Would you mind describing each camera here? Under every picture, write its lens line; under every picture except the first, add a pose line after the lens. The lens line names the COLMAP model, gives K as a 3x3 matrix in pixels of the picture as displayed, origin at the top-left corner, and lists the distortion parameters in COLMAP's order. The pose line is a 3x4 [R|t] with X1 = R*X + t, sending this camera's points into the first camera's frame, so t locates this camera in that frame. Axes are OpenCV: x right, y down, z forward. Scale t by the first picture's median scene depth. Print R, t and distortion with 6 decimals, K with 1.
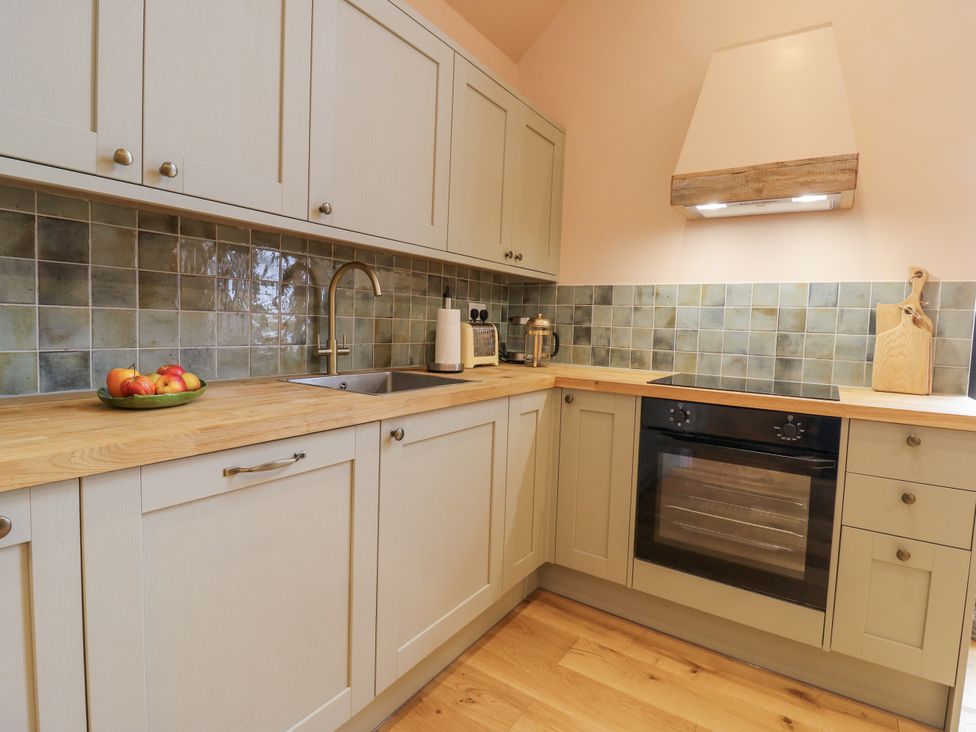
lens RADIAL K [[513.8, 0, 489.4], [0, 513.8, 364.1], [0, 0, 1]] dist [-0.002722, 0.000095]
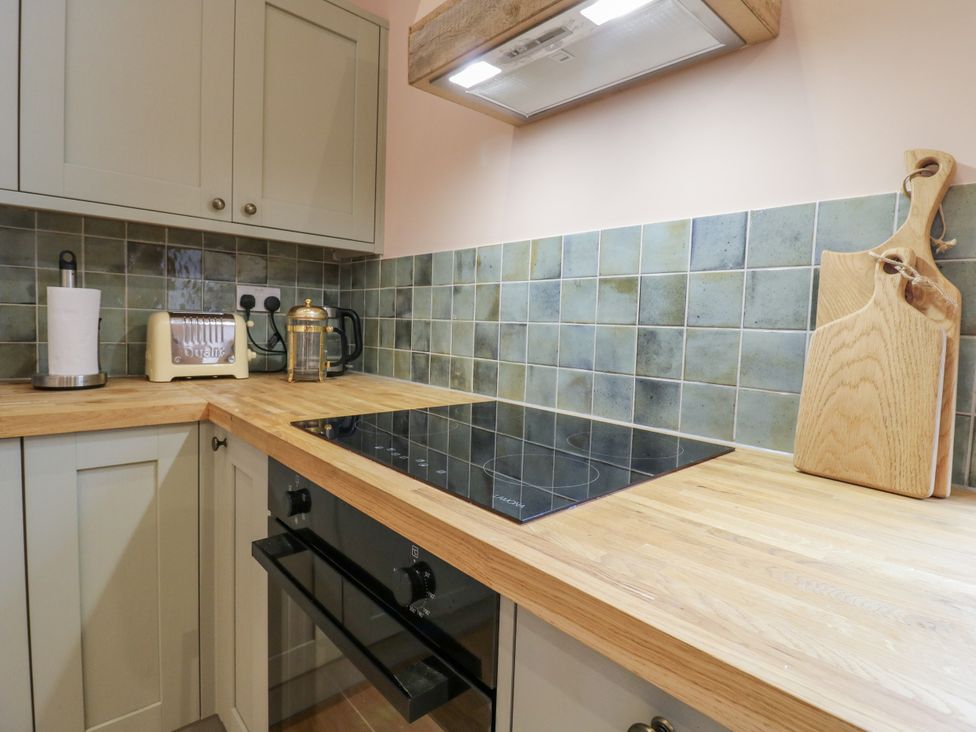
lens RADIAL K [[513.8, 0, 487.1], [0, 513.8, 361.0], [0, 0, 1]] dist [-0.002722, 0.000095]
pose [[0.971161, 0.017923, -0.237752, 0.517676], [-0.021806, 0.999668, -0.013713, -0.018608], [0.237427, 0.018502, 0.971229, 0.473806]]
